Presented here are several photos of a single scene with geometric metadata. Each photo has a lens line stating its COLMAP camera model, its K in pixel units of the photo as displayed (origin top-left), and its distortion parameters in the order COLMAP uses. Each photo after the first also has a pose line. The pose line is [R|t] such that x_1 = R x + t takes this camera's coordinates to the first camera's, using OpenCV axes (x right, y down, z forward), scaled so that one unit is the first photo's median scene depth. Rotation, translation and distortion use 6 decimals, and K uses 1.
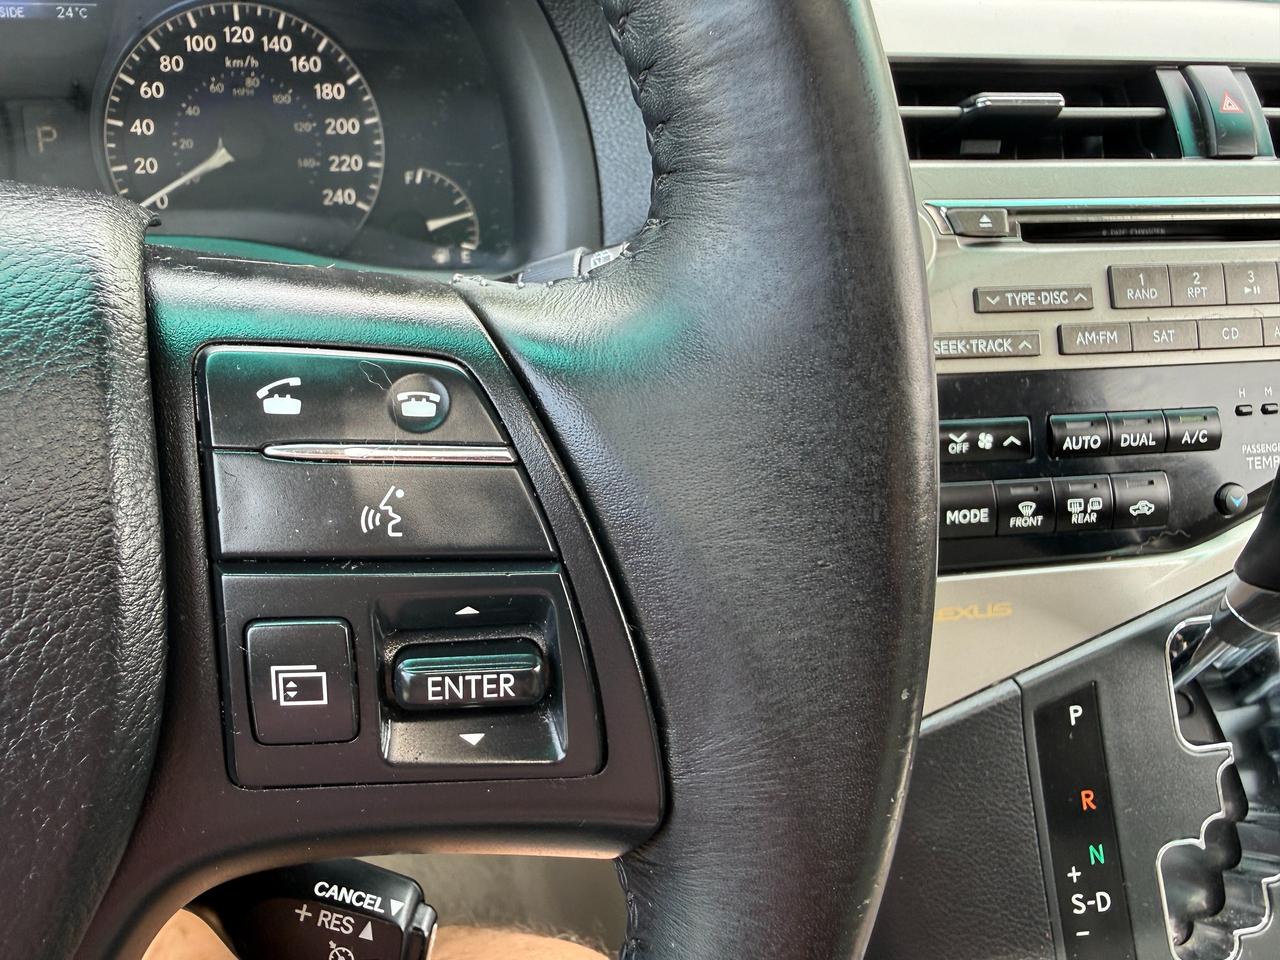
lens RADIAL K [[907.1, 0, 549.6], [0, 907.1, 486.3], [0, 0, 1]] dist [0.007953, 0.000752]
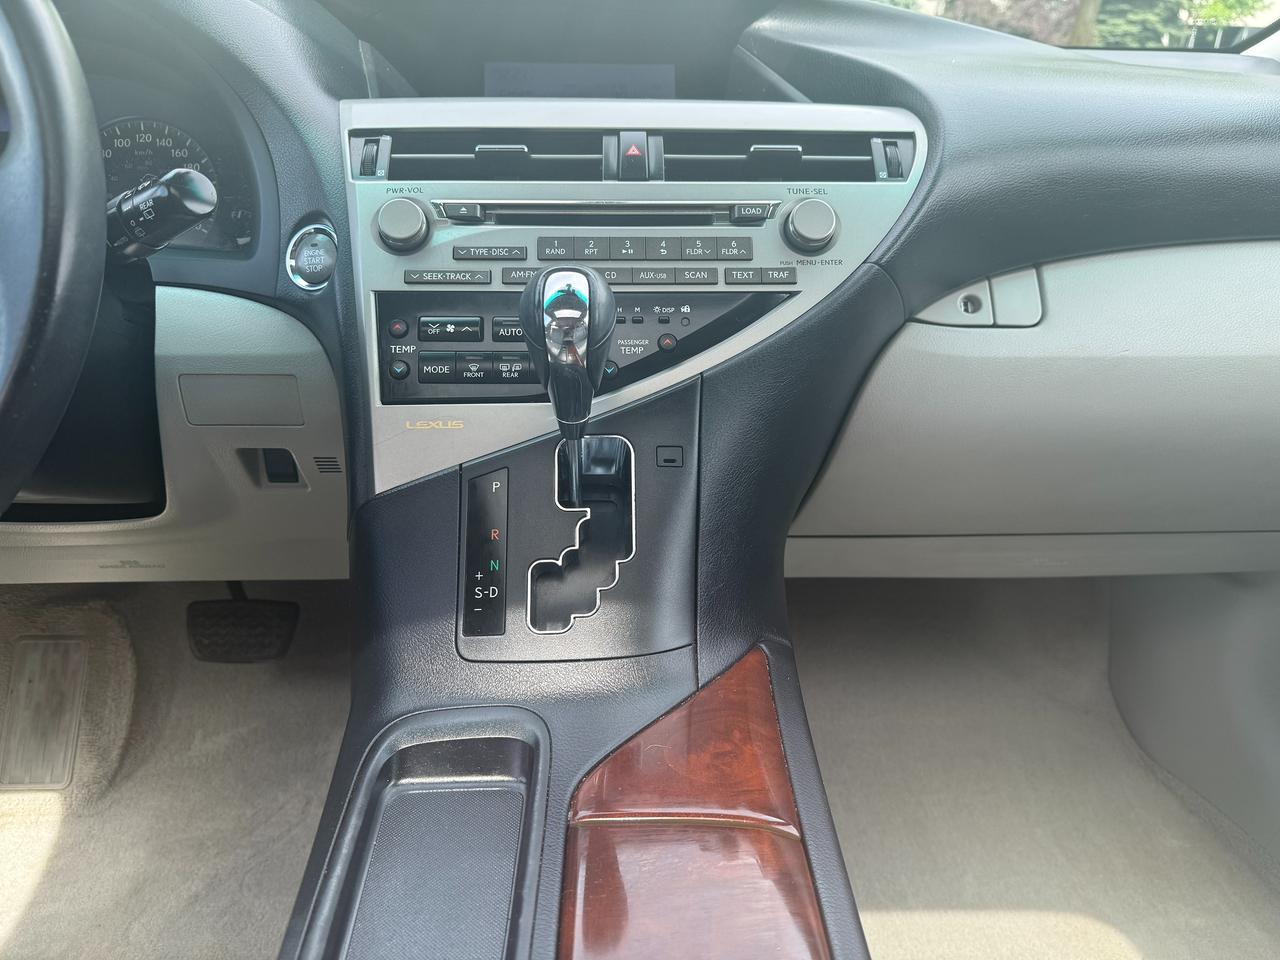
lens RADIAL K [[887.6, 0, 645.2], [0, 887.6, 516.3], [0, 0, 1]] dist [0.077208, -0.084187]
pose [[0.988123, 0.029768, -0.150755, 1.101630], [-0.052545, 0.987374, -0.149440, 0.536857], [0.144403, 0.155586, 0.977211, -0.564034]]
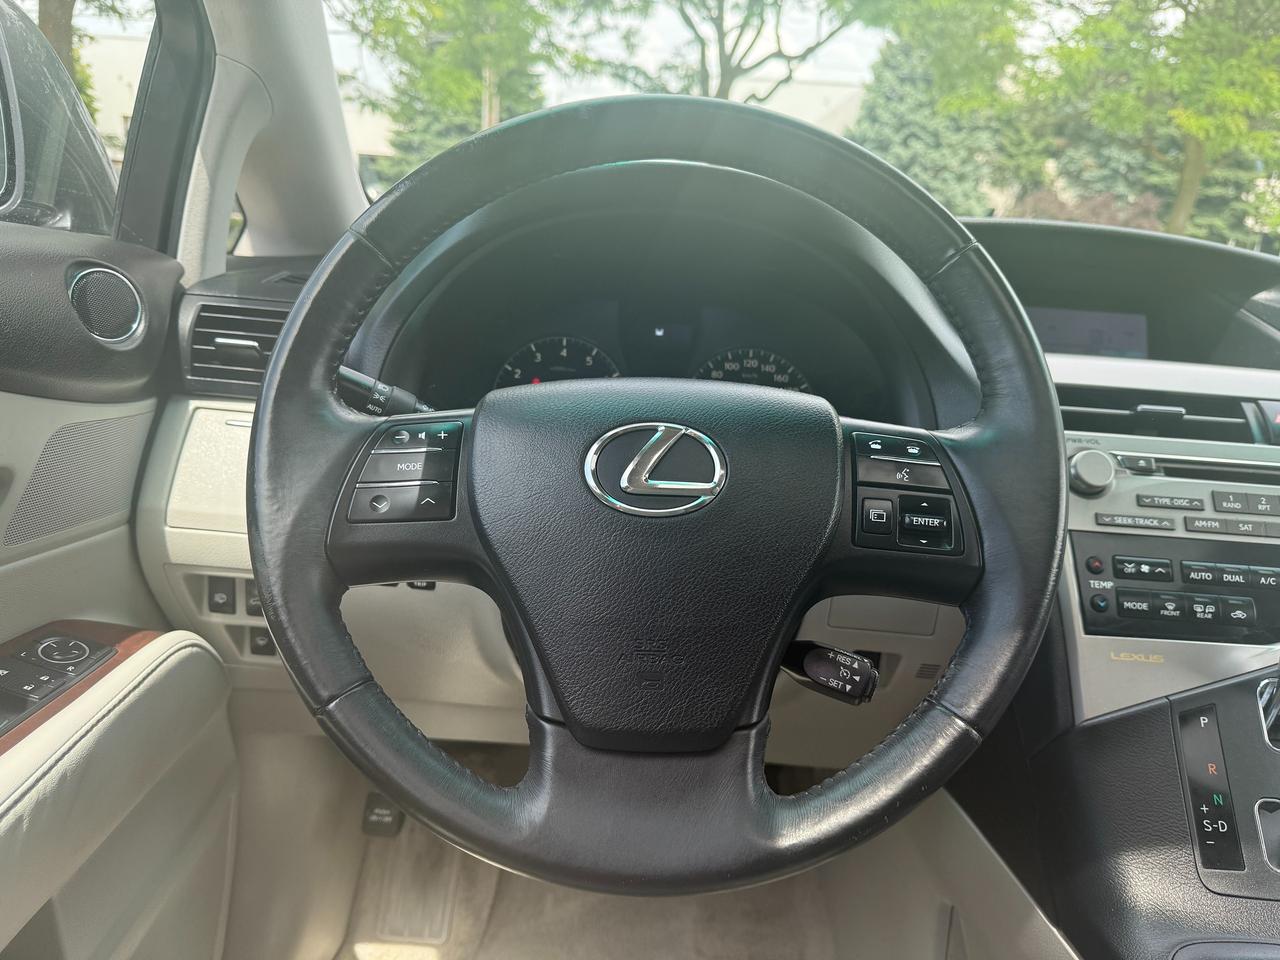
lens RADIAL K [[916.9, 0, 642.0], [0, 916.9, 512.0], [0, 0, 1]] dist [0.003186, -0.027345]
pose [[0.977597, 0.077484, -0.195705, -0.185906], [-0.135497, 0.943174, -0.303418, 0.557769], [0.161074, 0.323138, 0.932543, -0.994135]]
